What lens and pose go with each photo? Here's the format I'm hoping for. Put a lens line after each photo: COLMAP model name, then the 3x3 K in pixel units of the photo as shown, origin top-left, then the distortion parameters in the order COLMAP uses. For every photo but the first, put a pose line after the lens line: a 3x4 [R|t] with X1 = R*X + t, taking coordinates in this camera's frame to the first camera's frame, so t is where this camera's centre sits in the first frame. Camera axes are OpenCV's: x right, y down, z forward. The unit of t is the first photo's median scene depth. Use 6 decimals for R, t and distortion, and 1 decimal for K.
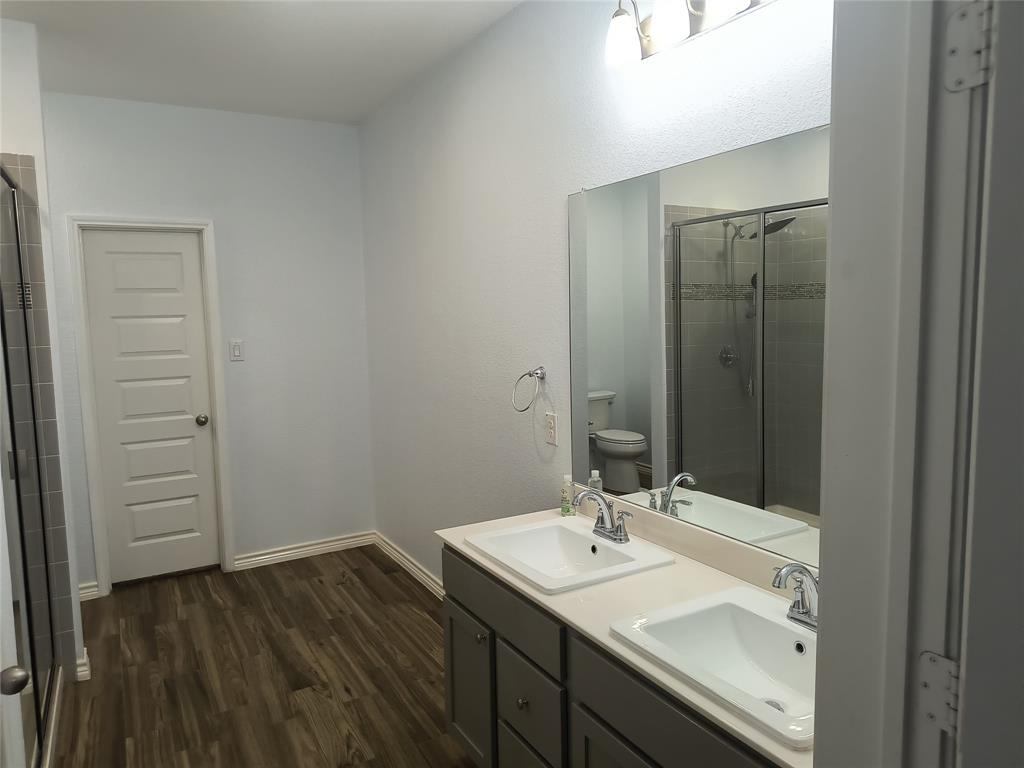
lens RADIAL K [[694.5, 0, 513.4], [0, 694.5, 381.0], [0, 0, 1]] dist [0.008327, -0.015545]
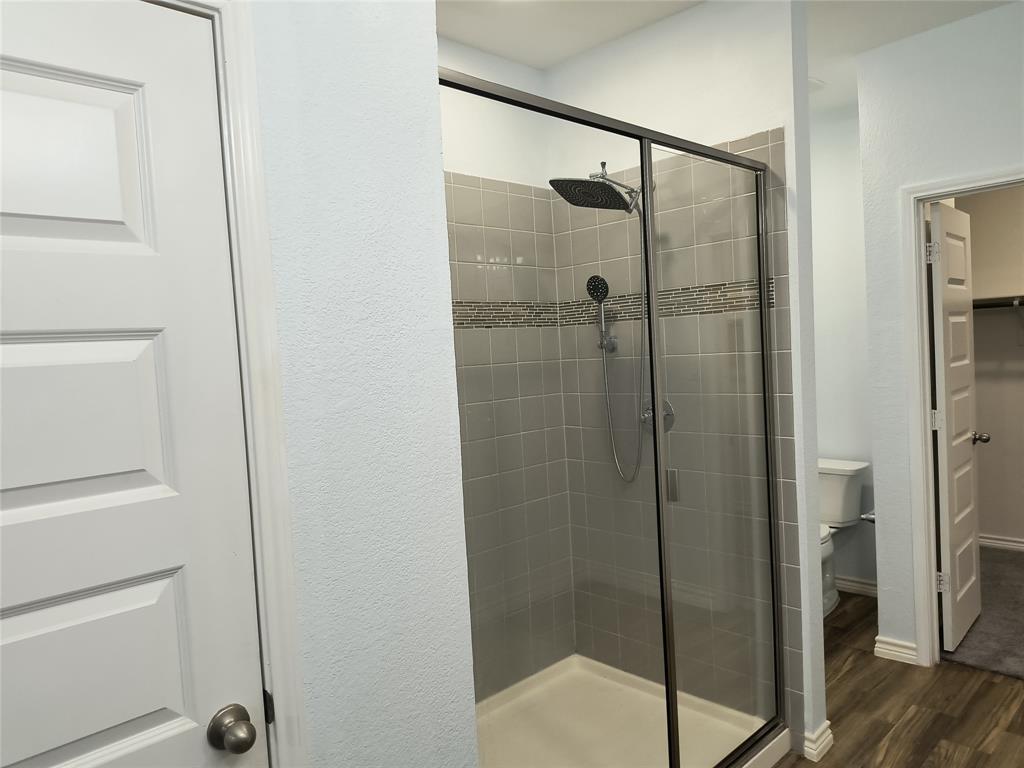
lens RADIAL K [[694.5, 0, 510.6], [0, 694.5, 385.4], [0, 0, 1]] dist [0.008327, -0.015545]
pose [[0.220502, 0.057810, -0.973672, 0.064225], [-0.049692, 0.997612, 0.047978, -0.025798], [0.974120, 0.037805, 0.222848, 0.390679]]
